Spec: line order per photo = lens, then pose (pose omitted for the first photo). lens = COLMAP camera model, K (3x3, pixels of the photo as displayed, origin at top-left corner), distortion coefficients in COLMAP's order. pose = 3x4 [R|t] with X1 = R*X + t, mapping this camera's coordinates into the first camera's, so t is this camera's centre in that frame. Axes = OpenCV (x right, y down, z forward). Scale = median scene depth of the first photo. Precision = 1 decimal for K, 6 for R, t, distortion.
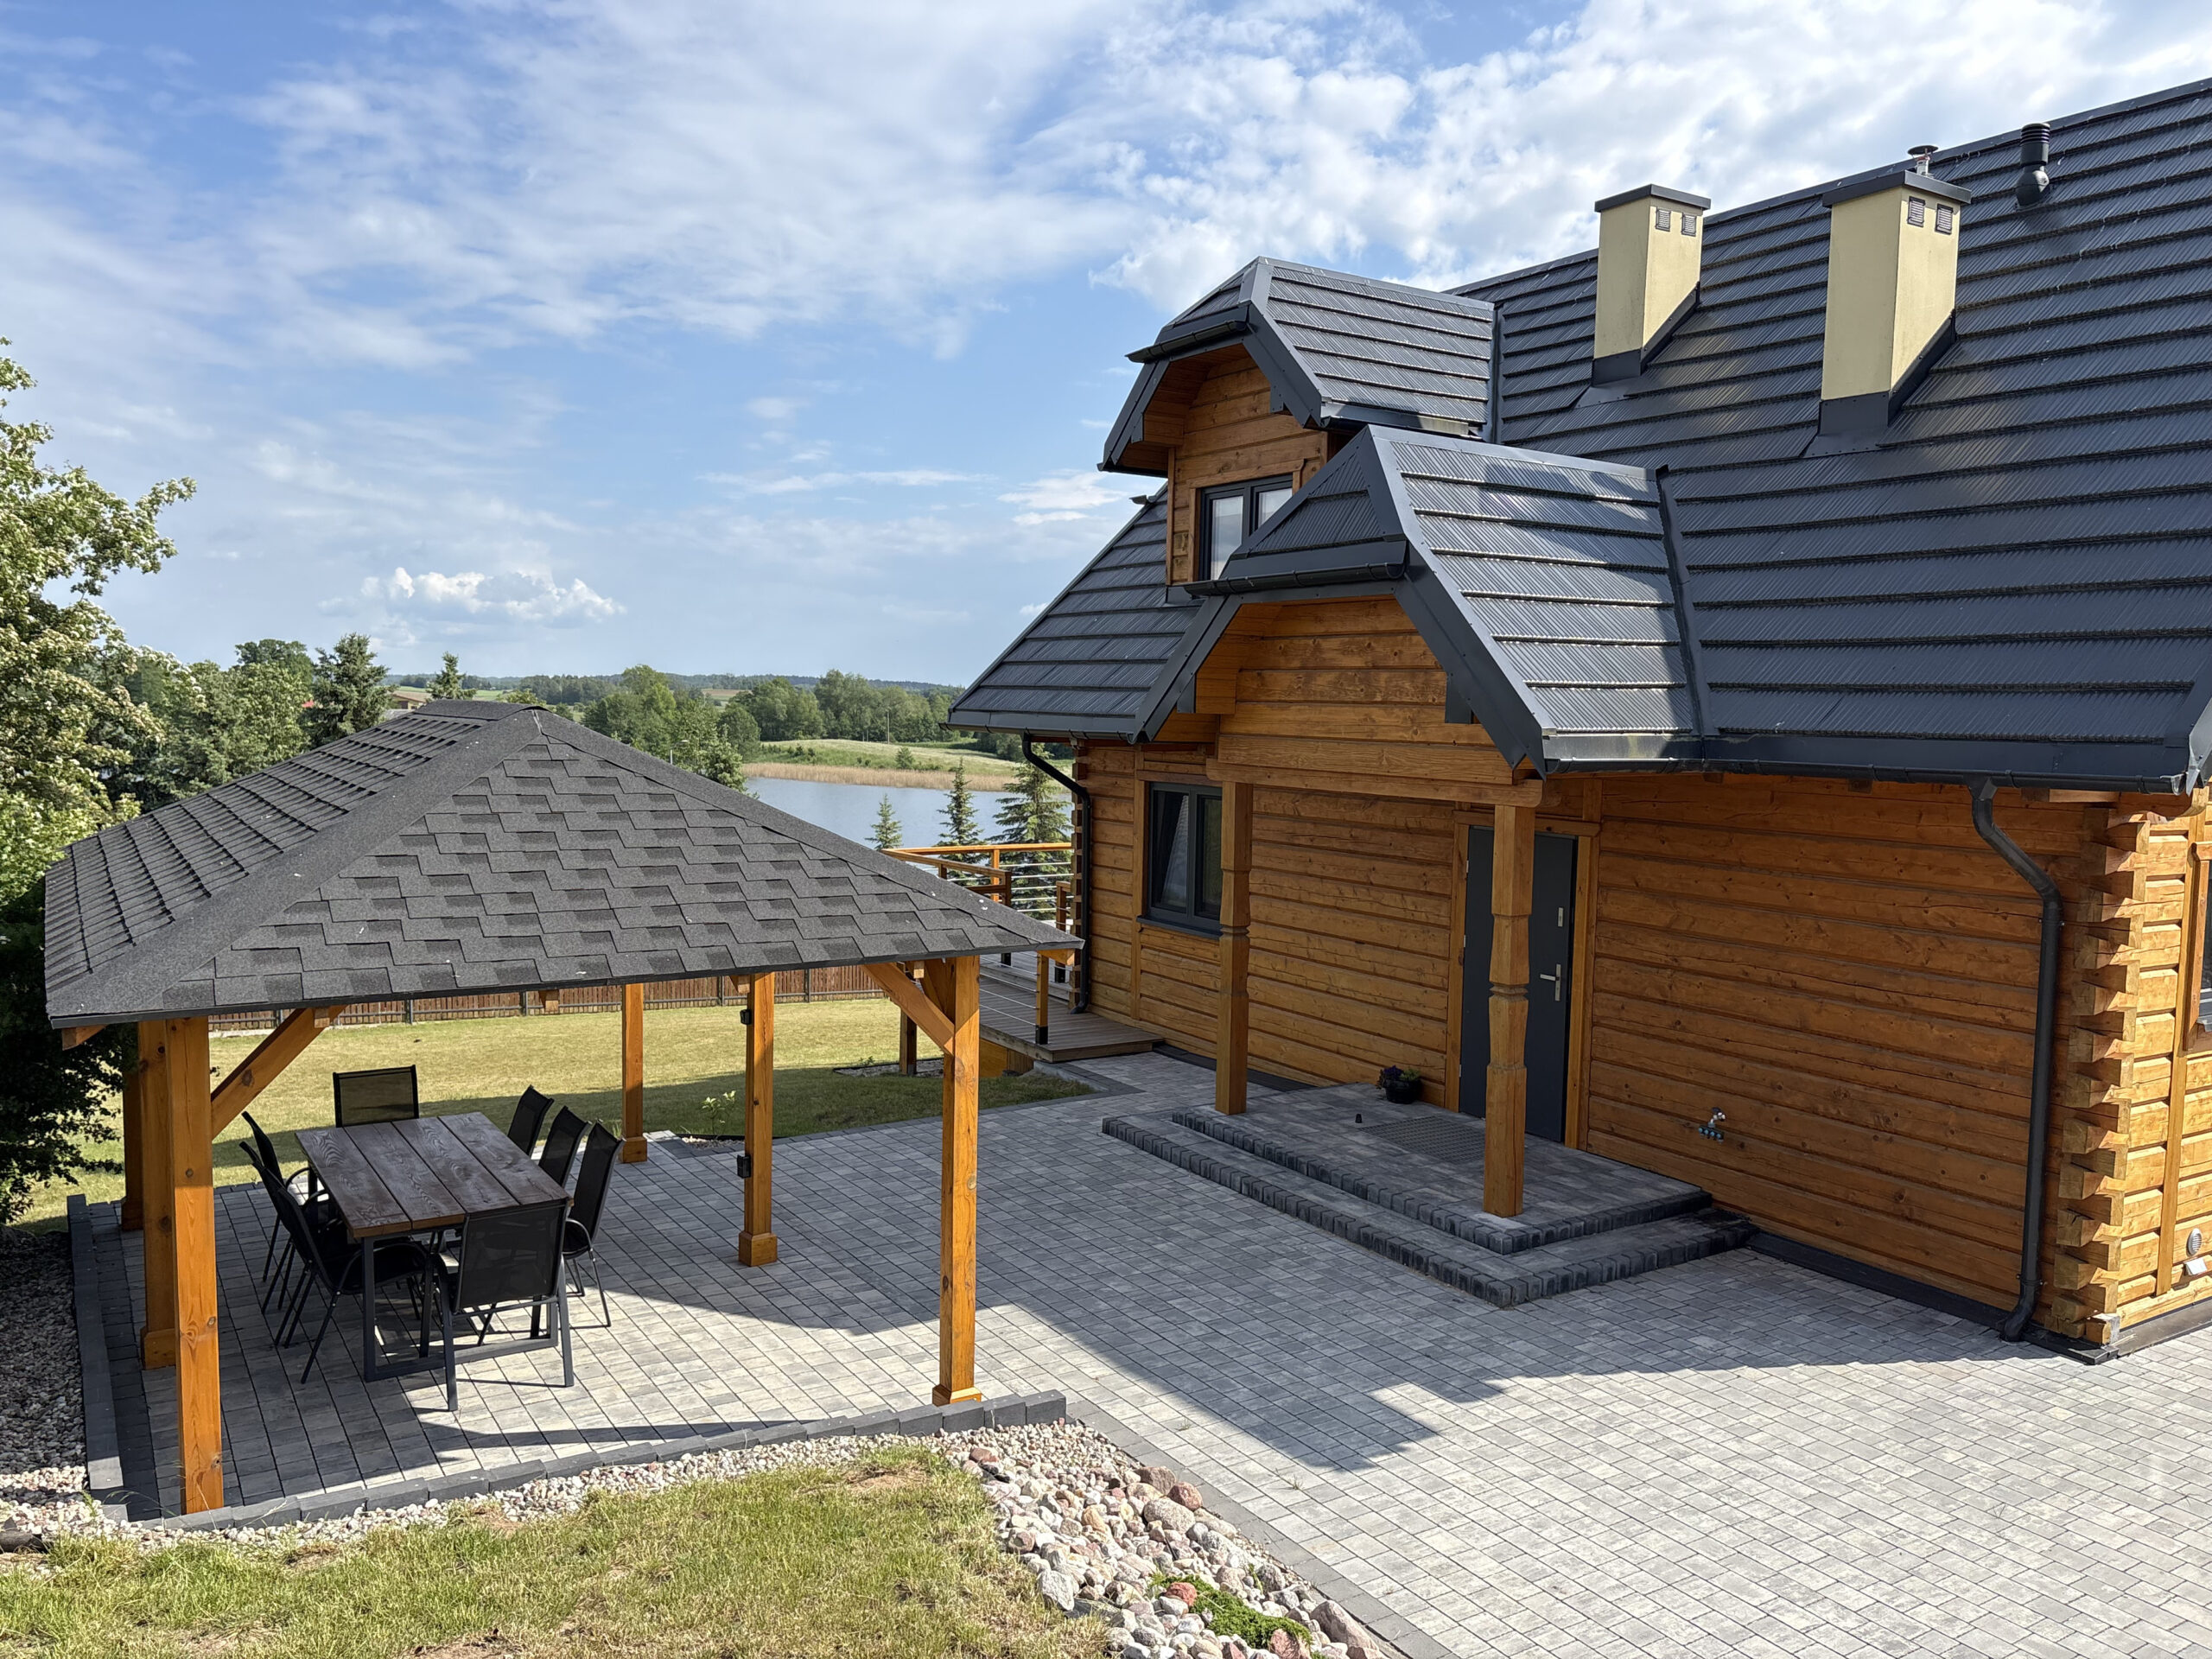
lens RADIAL K [[1667.6, 0, 1106.0], [0, 1667.6, 829.5], [0, 0, 1]] dist [0.053551, 0.000317]
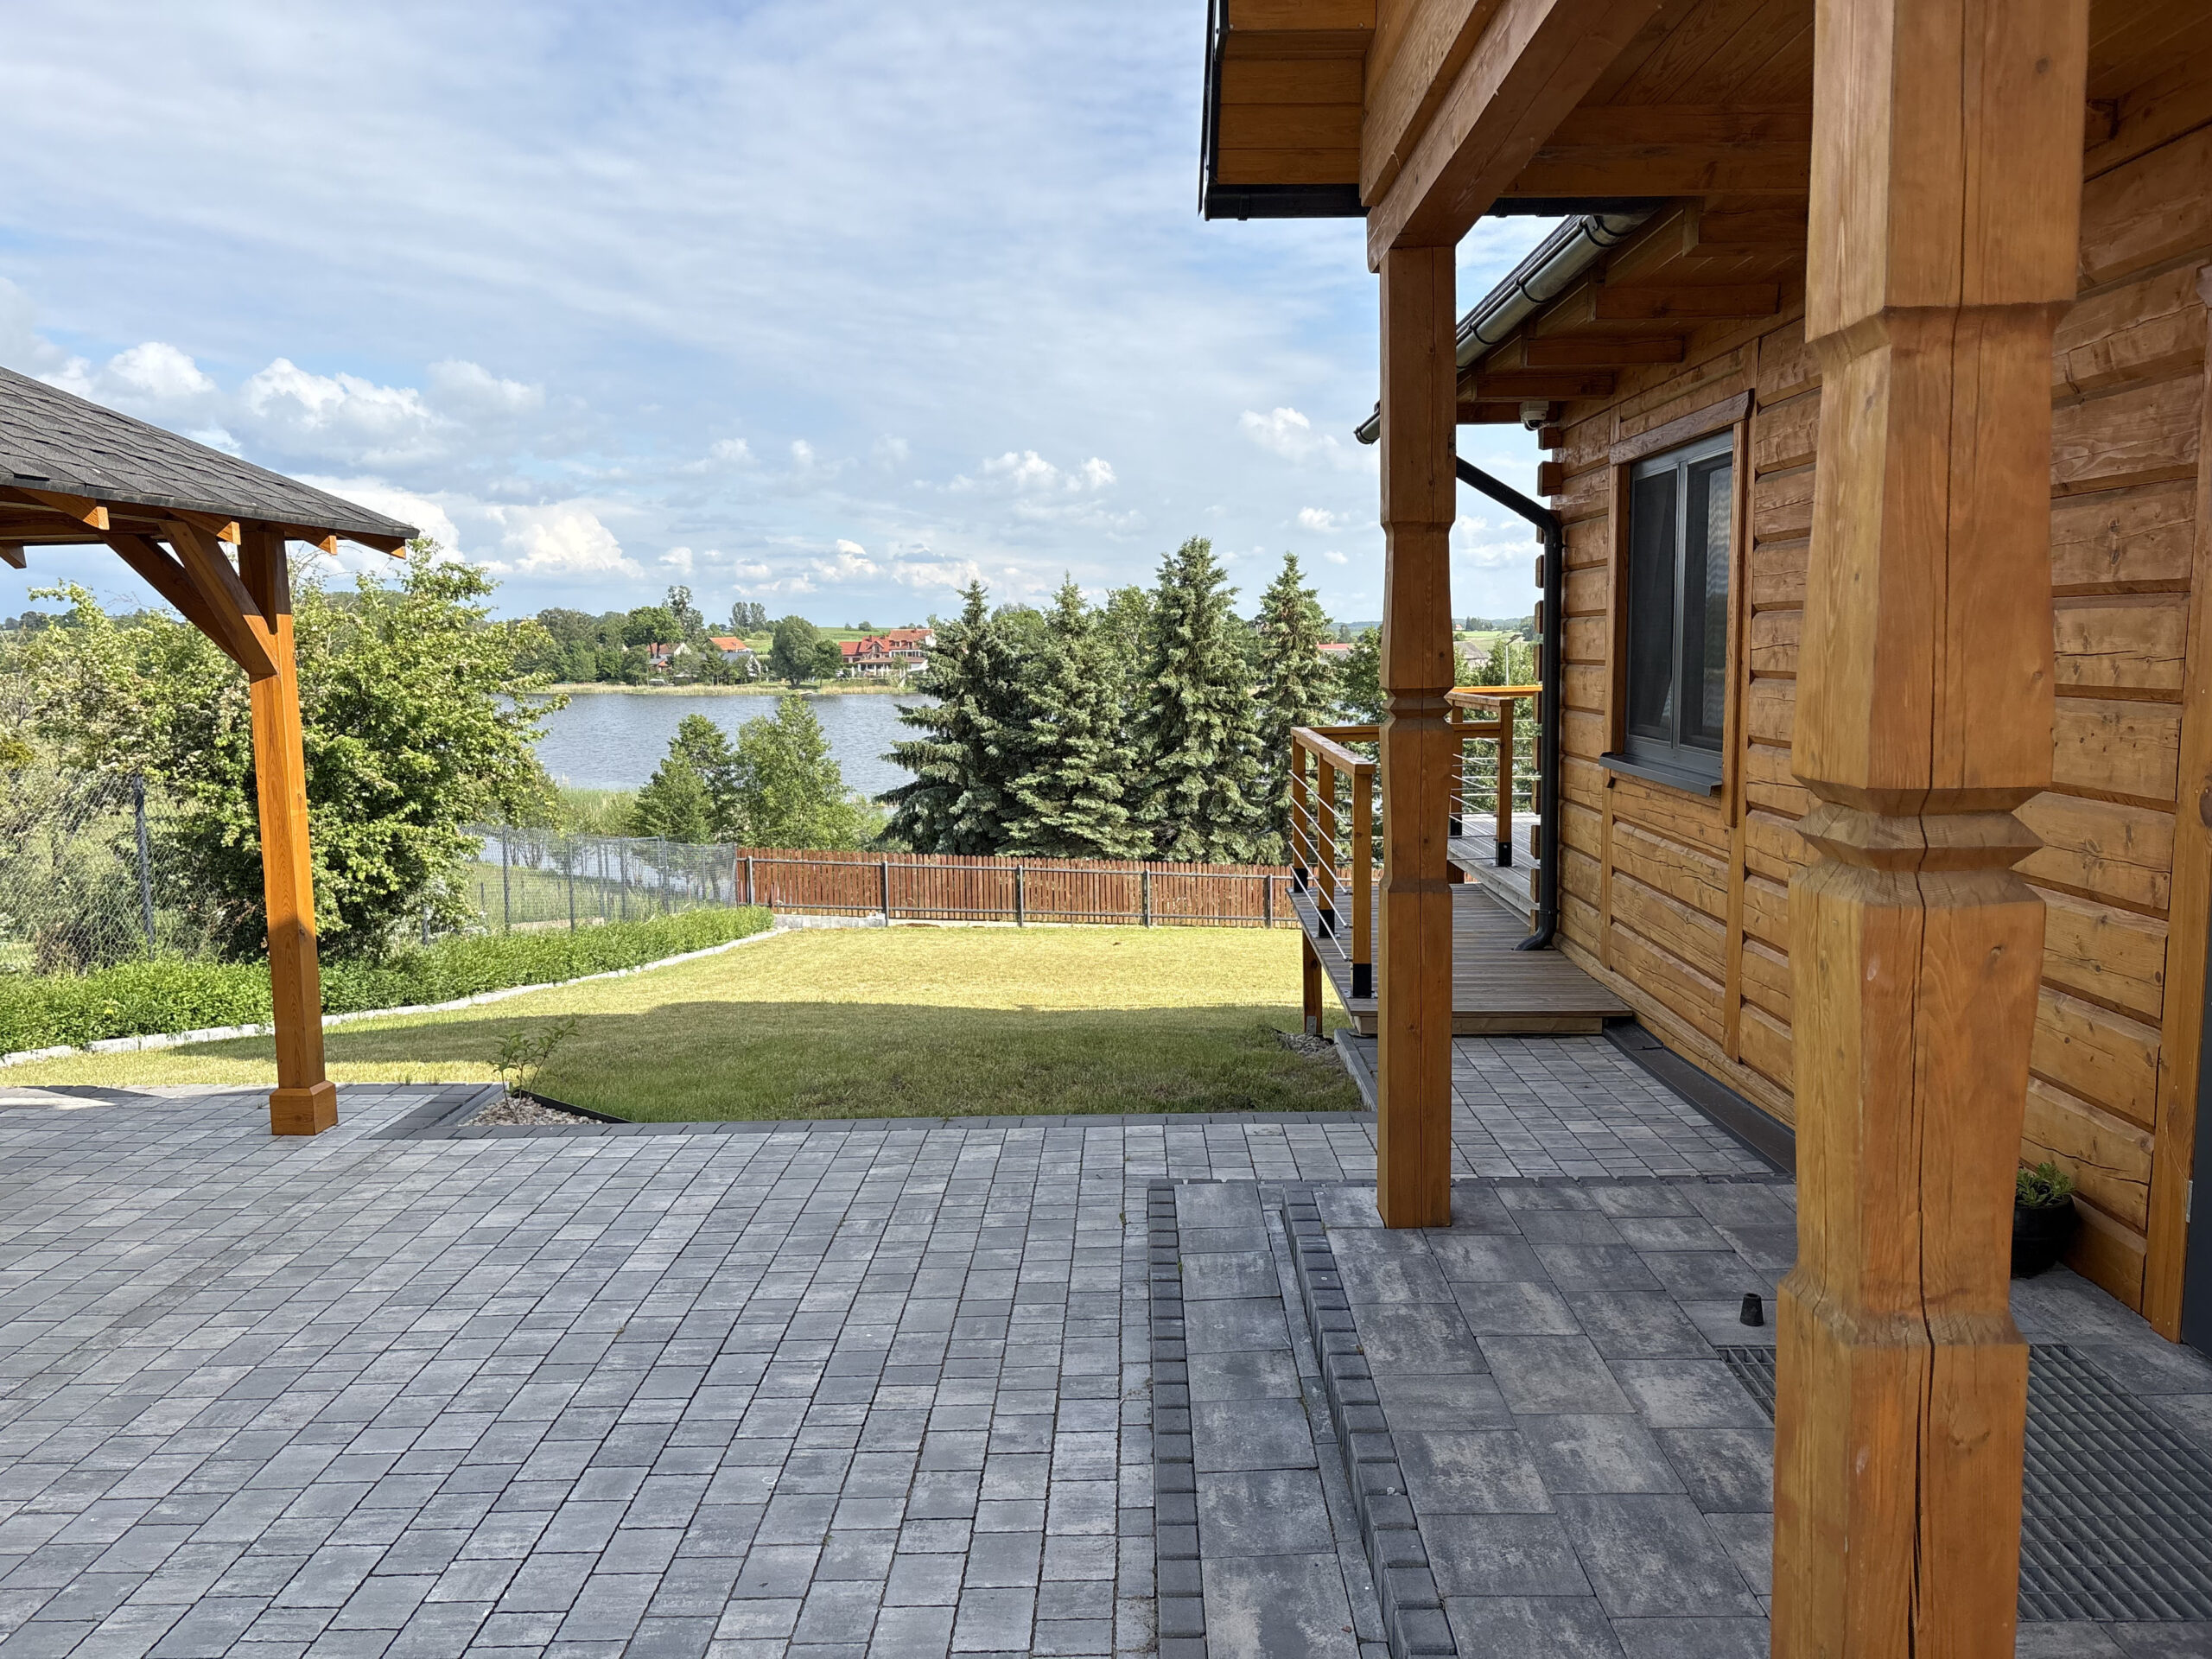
lens RADIAL K [[1682.4, 0, 1106.0], [0, 1682.4, 829.5], [0, 0, 1]] dist [0.010105, 0.003575]
pose [[0.836948, 0.033488, -0.546257, 0.209620], [-0.014892, 0.999150, 0.038435, 0.072864], [0.547080, -0.024034, 0.836736, 0.657517]]
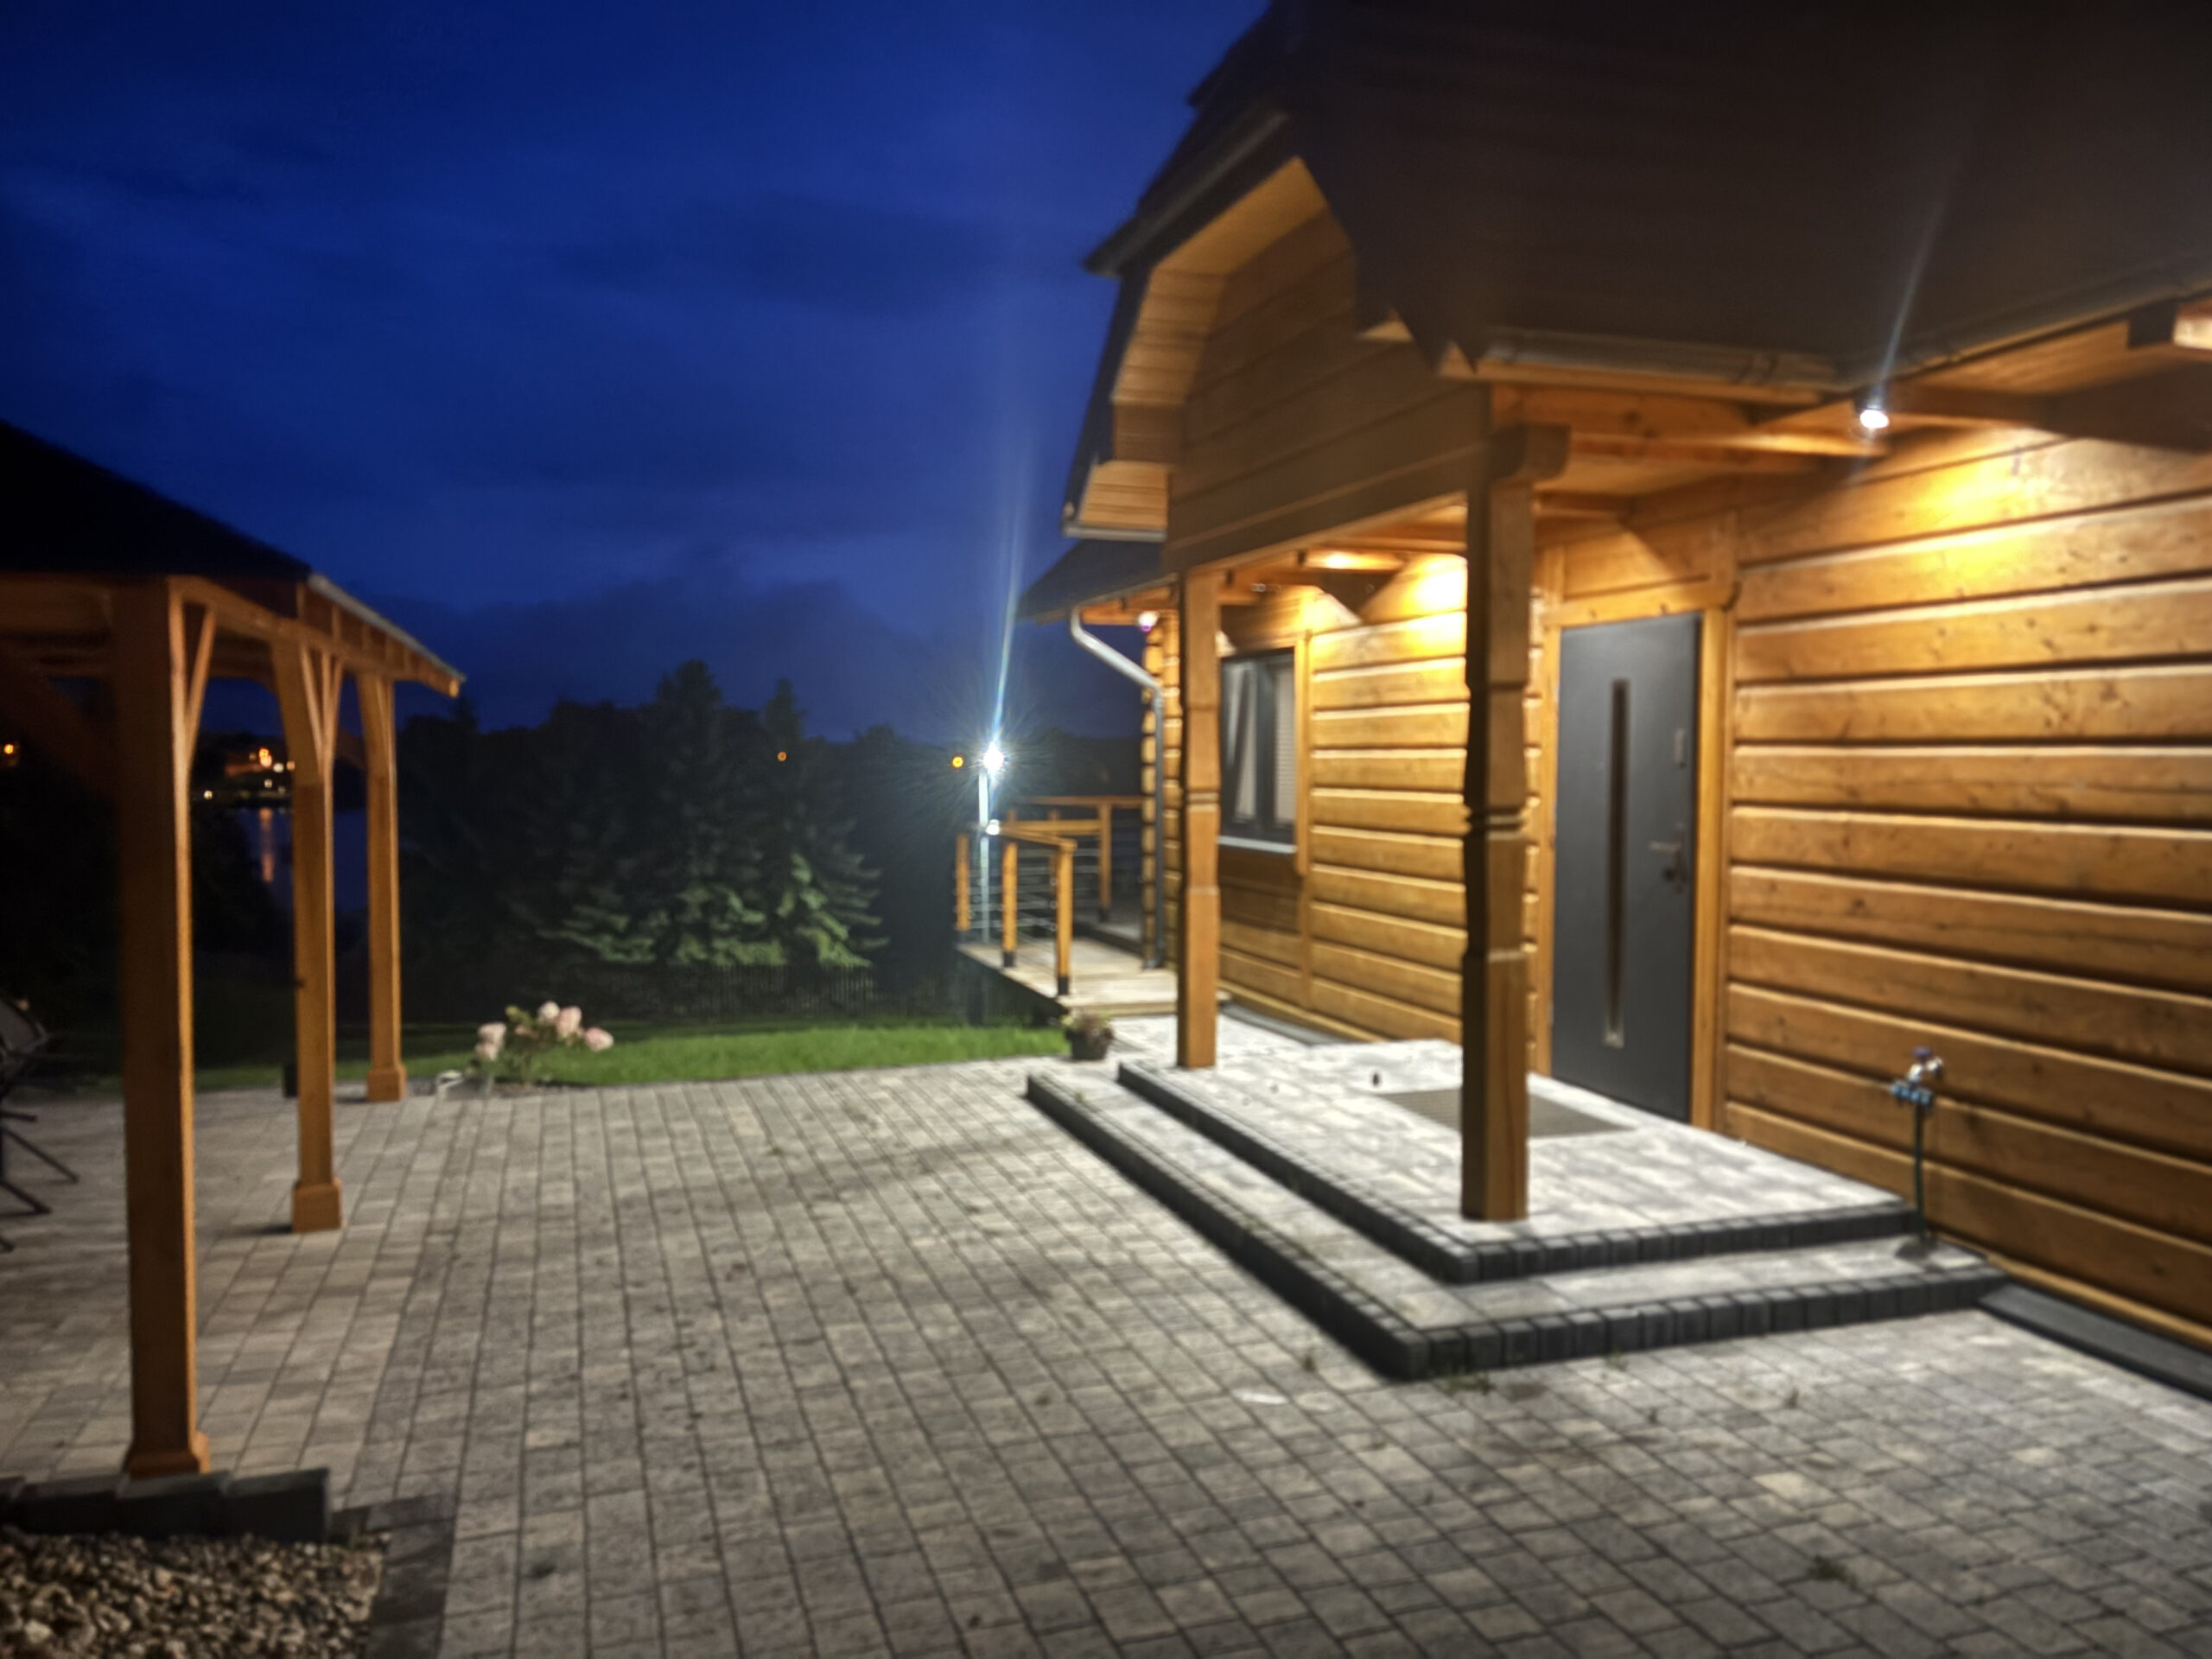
lens RADIAL K [[1667.6, 0, 1106.0], [0, 1667.6, 829.5], [0, 0, 1]] dist [0.053551, 0.000317]
pose [[0.968844, -0.003279, -0.247649, 0.201147], [-0.005230, 0.999419, -0.033693, 0.094703], [0.247616, 0.033939, 0.968264, 0.332337]]
